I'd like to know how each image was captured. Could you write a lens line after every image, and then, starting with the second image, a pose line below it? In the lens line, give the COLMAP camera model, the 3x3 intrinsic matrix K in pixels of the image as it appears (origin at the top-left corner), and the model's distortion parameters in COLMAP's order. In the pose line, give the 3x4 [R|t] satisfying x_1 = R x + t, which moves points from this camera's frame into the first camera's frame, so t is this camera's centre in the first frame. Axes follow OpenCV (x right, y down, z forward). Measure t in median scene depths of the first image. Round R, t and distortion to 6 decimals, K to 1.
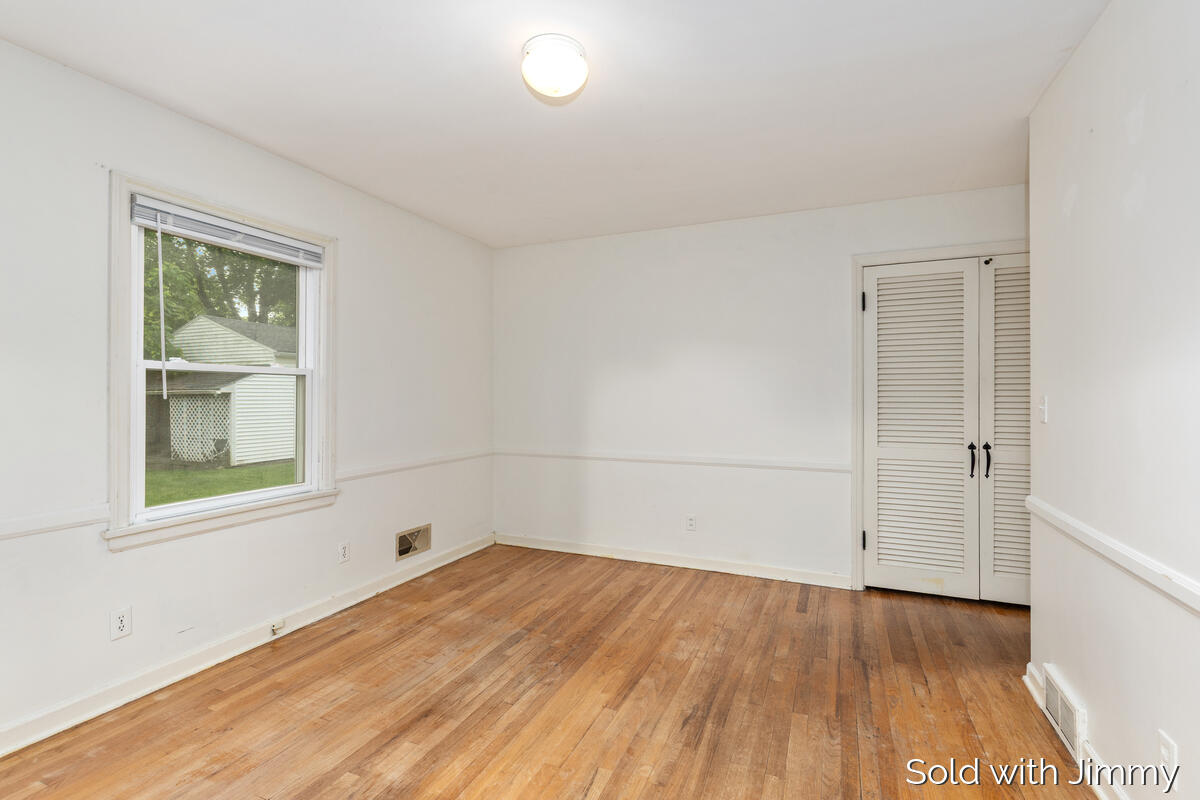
lens RADIAL K [[543.8, 0, 600.0], [0, 543.8, 397.7], [0, 0, 1]] dist [0.002775, 0.000073]
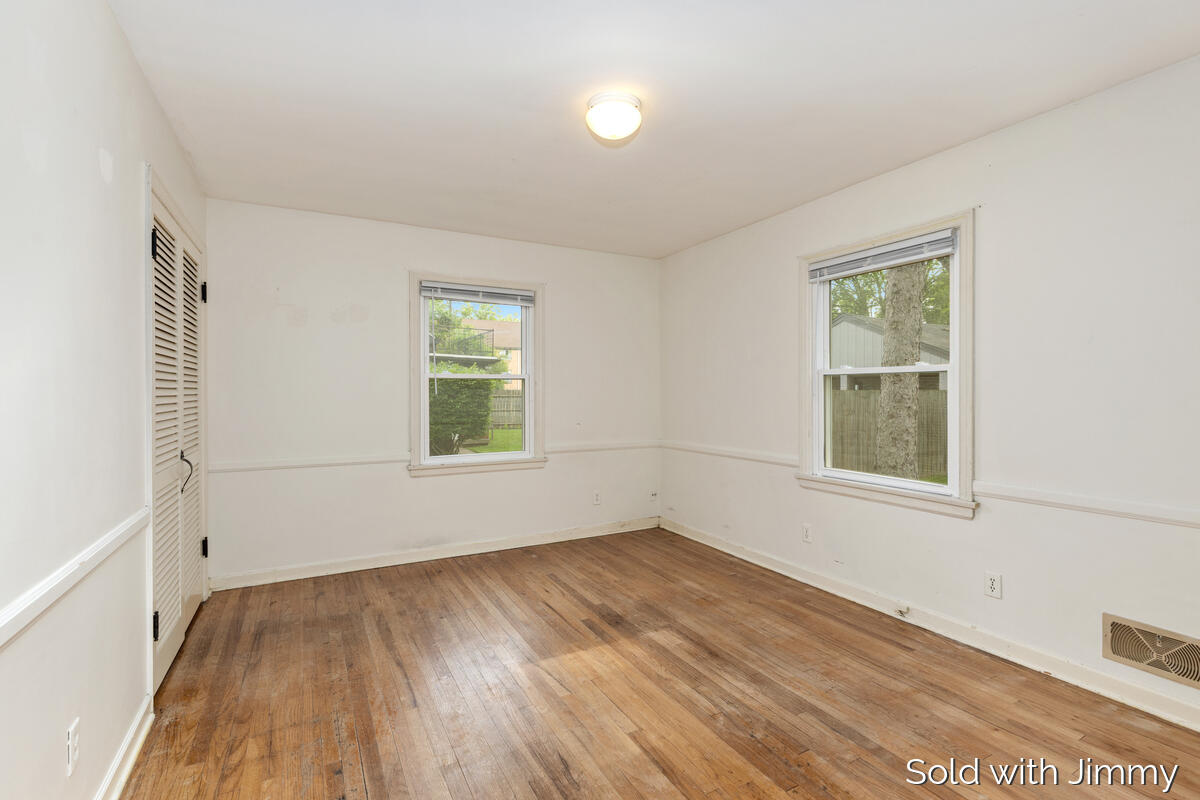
lens RADIAL K [[543.8, 0, 600.0], [0, 543.8, 397.7], [0, 0, 1]] dist [0.002775, 0.000073]
pose [[-0.613188, 0.006592, -0.789910, 0.728546], [-0.003500, 0.999933, 0.011061, -0.004094], [0.789930, 0.009547, -0.613123, 1.414410]]
